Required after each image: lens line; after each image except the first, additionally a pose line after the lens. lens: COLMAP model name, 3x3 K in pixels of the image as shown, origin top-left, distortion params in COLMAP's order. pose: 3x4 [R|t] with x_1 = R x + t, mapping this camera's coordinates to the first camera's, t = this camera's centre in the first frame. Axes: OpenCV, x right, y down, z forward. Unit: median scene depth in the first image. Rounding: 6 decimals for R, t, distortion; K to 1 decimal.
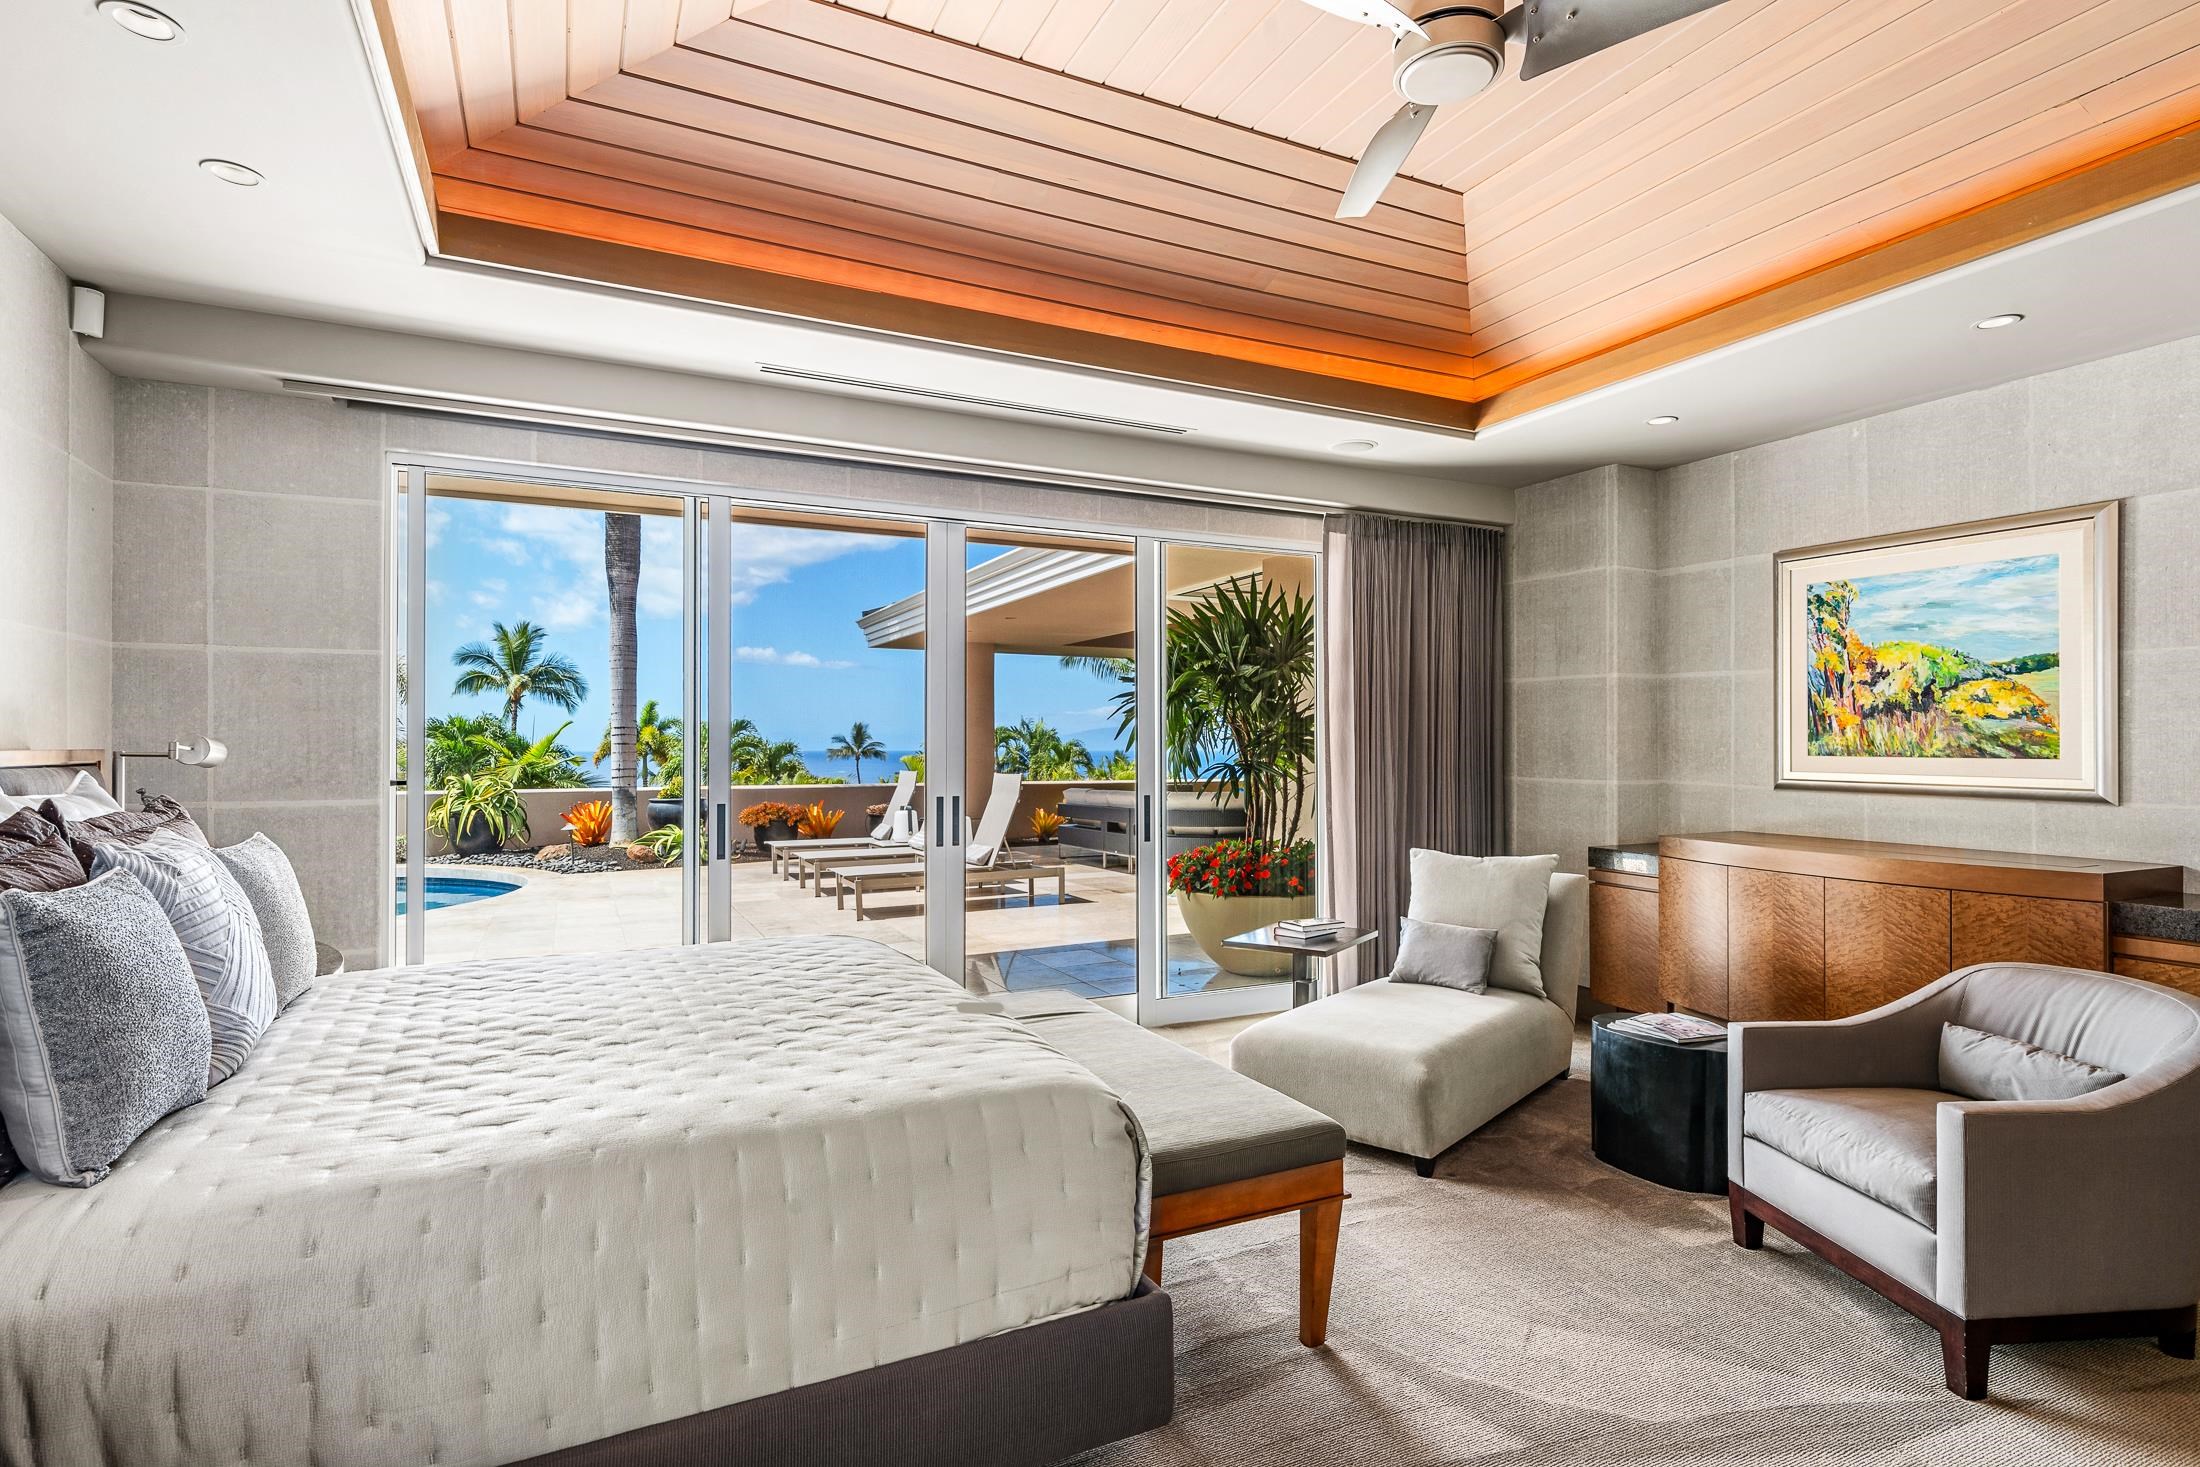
lens RADIAL K [[1090.5, 0, 1100.0], [0, 1090.5, 733.5], [0, 0, 1]] dist [0.000788, 0.000277]
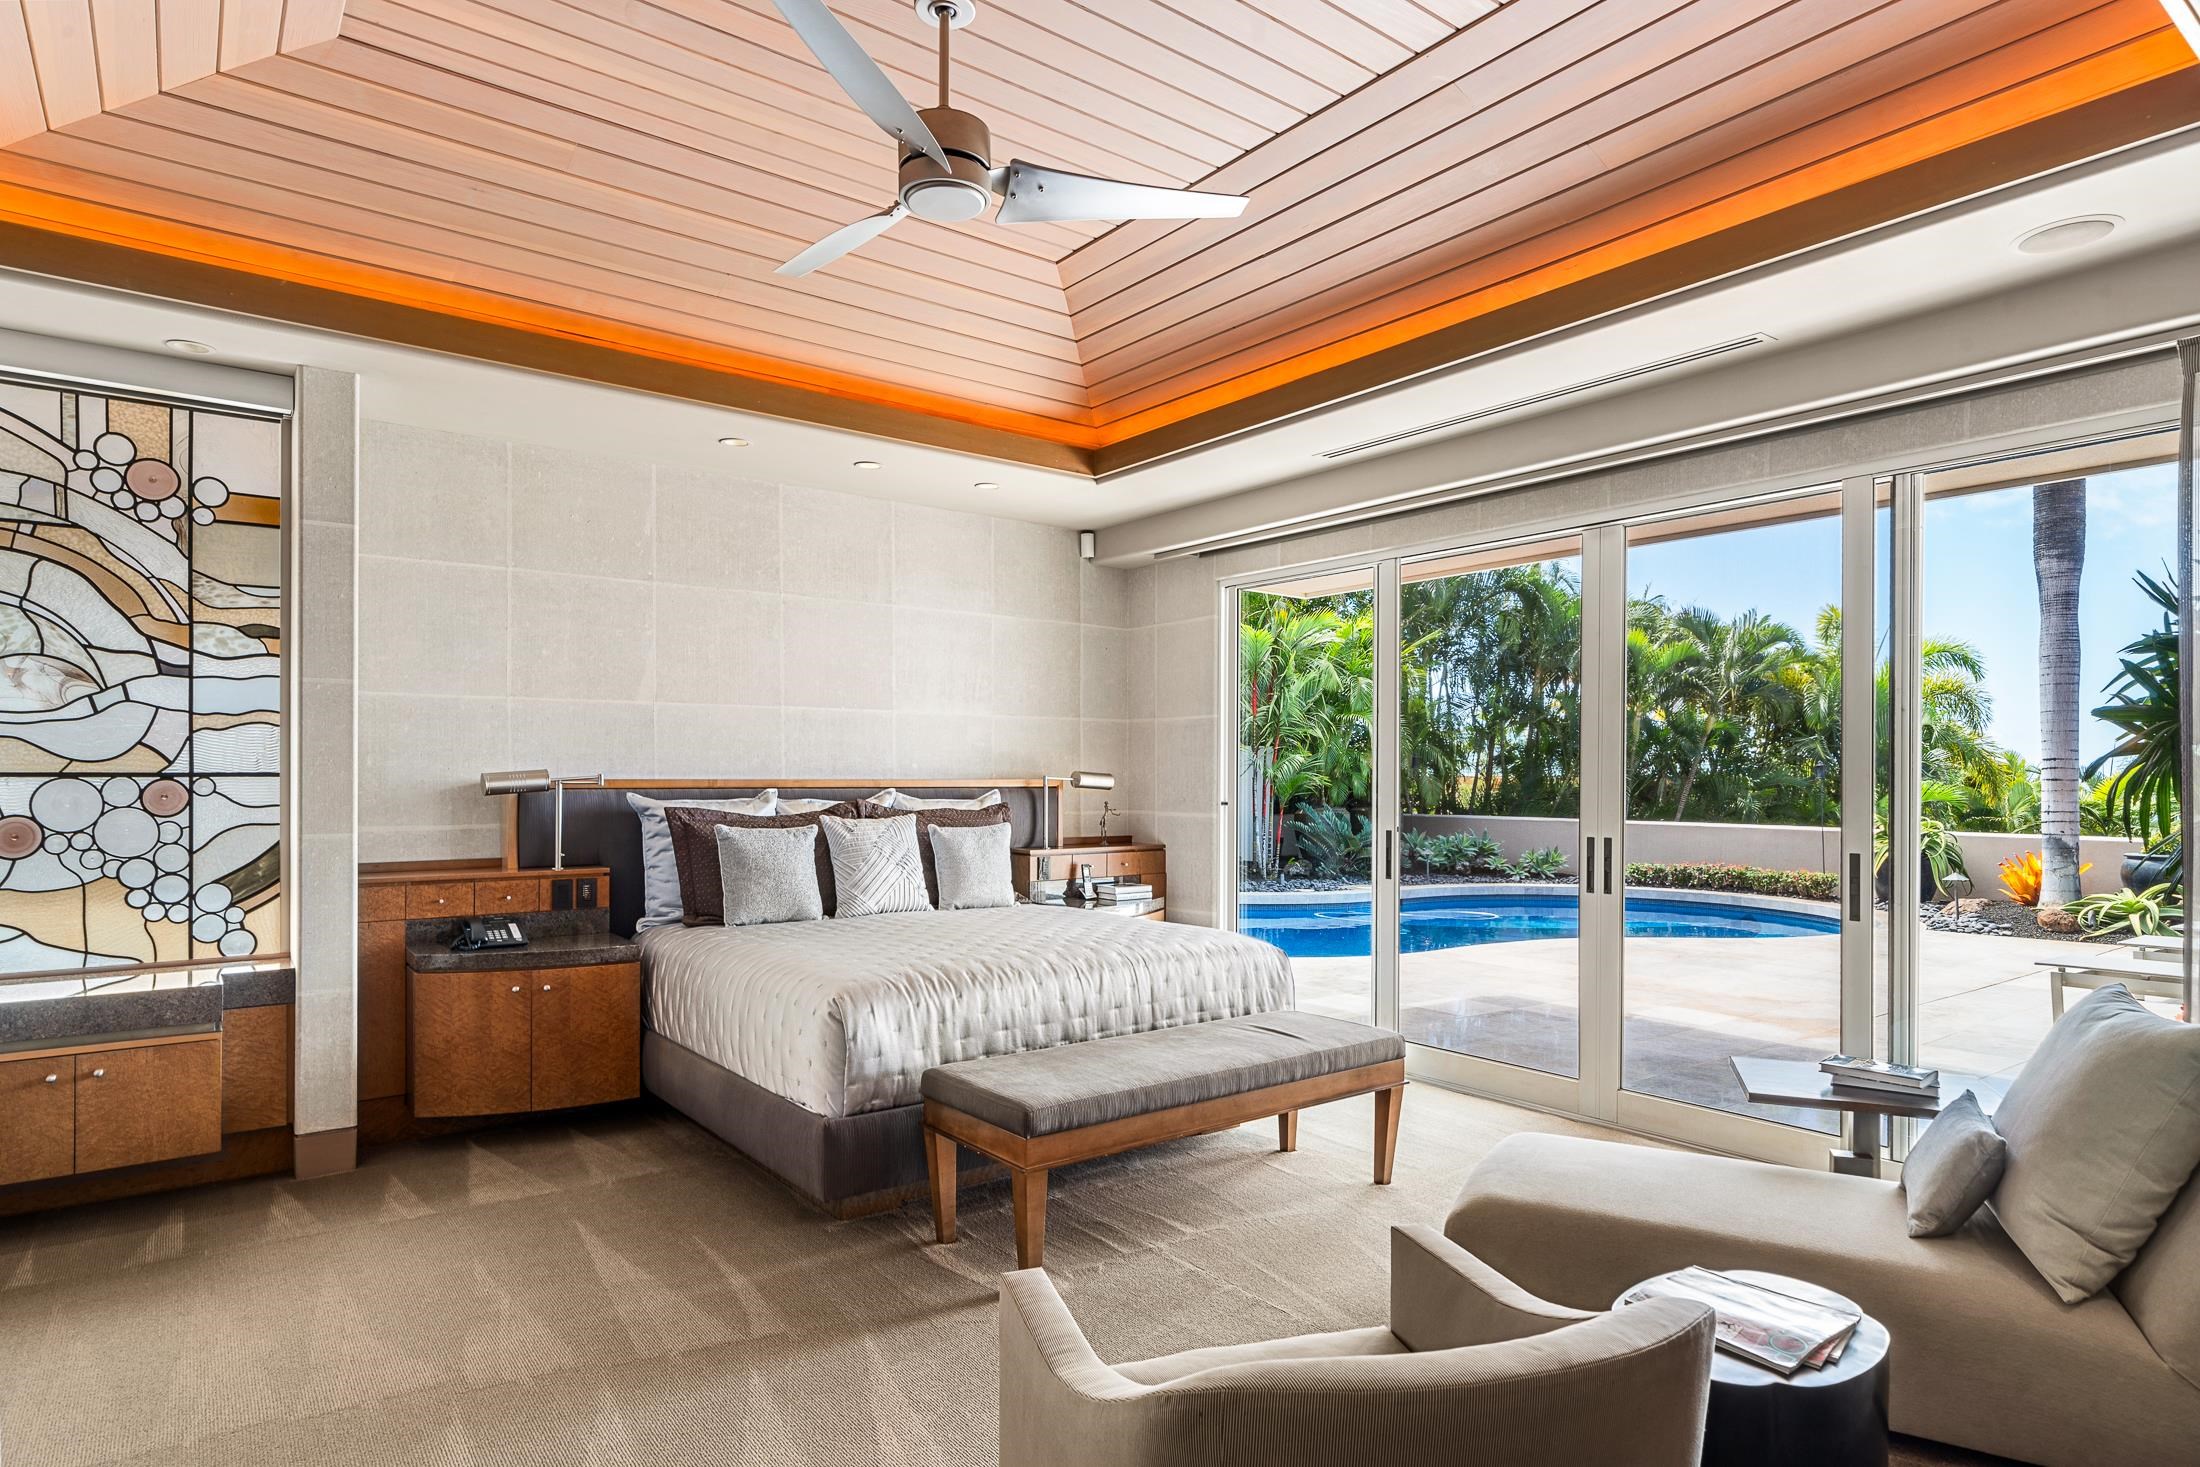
lens RADIAL K [[1214.8, 0, 1110.1], [0, 1214.8, 810.5], [0, 0, 1]] dist [-0.000771, -0.000522]
pose [[0.198369, 0.027067, -0.979754, 0.753748], [0.005561, 0.999571, 0.028740, 0.004645], [0.980112, -0.011149, 0.198133, 0.414338]]
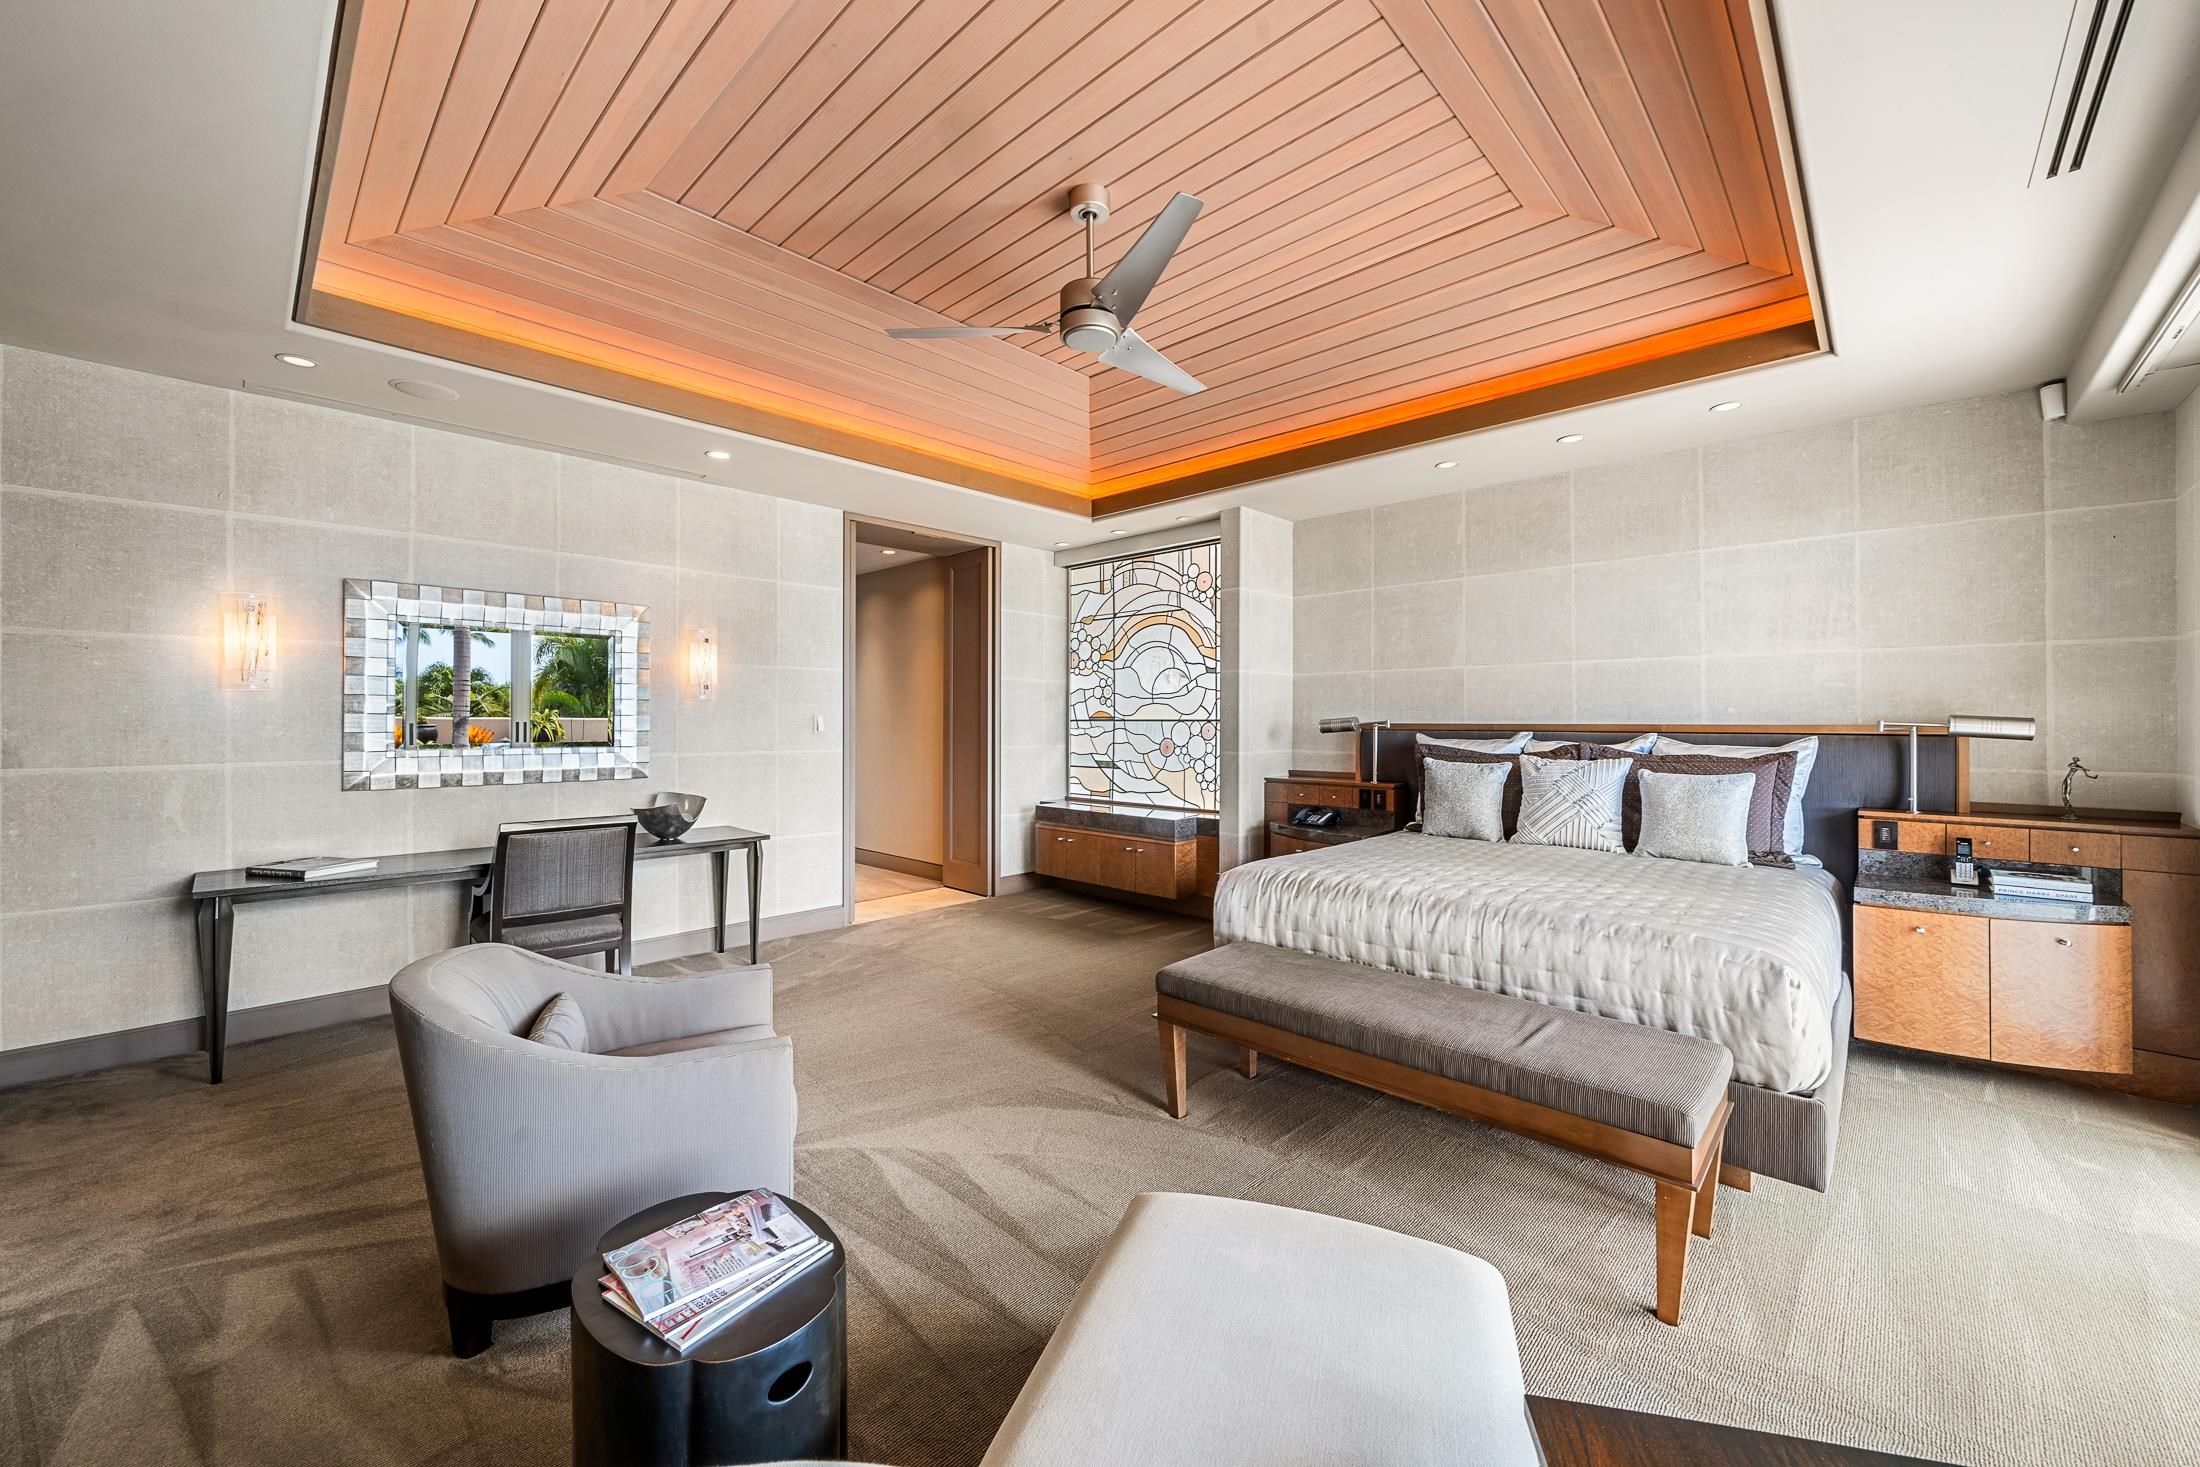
lens RADIAL K [[834.5, 0, 1100.0], [0, 834.5, 733.5], [0, 0, 1]] dist [-0.011754, -0.000036]
pose [[-0.940063, 0.003097, -0.340986, 0.349977], [0.000290, 0.999966, 0.008280, 0.009476], [0.341000, 0.007685, -0.940032, 1.044209]]
